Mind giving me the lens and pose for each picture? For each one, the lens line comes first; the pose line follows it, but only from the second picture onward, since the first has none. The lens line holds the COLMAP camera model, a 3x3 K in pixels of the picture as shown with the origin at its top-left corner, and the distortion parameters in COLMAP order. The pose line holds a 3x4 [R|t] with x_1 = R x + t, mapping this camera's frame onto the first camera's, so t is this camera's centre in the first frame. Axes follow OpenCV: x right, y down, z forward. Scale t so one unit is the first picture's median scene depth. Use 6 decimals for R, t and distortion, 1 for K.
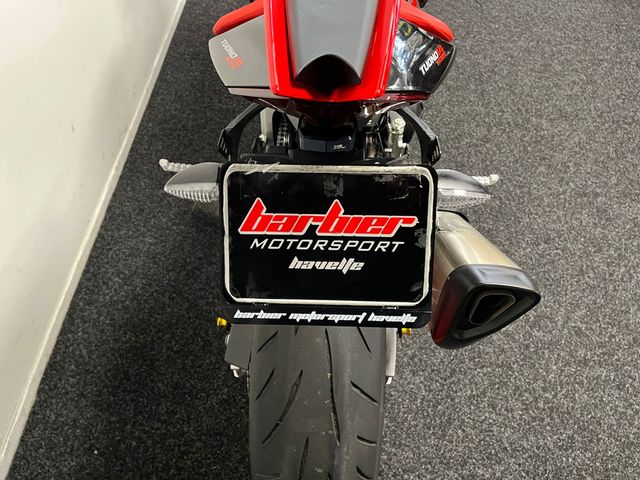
lens RADIAL K [[485.4, 0, 320.8], [0, 485.4, 240.0], [0, 0, 1]] dist [0.050001, -0.063554]
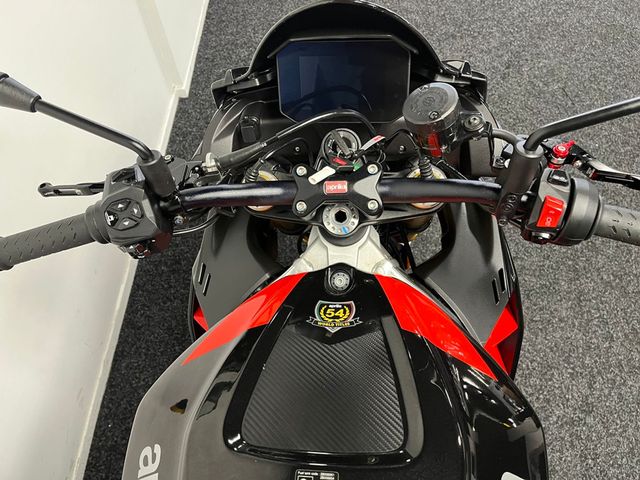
lens RADIAL K [[485.4, 0, 319.2], [0, 485.4, 239.7], [0, 0, 1]] dist [0.050001, -0.063554]
pose [[0.994119, -0.024818, -0.105414, 0.042531], [0.041302, 0.986702, 0.157205, -0.553883], [0.100111, -0.160634, 0.981924, 0.319819]]
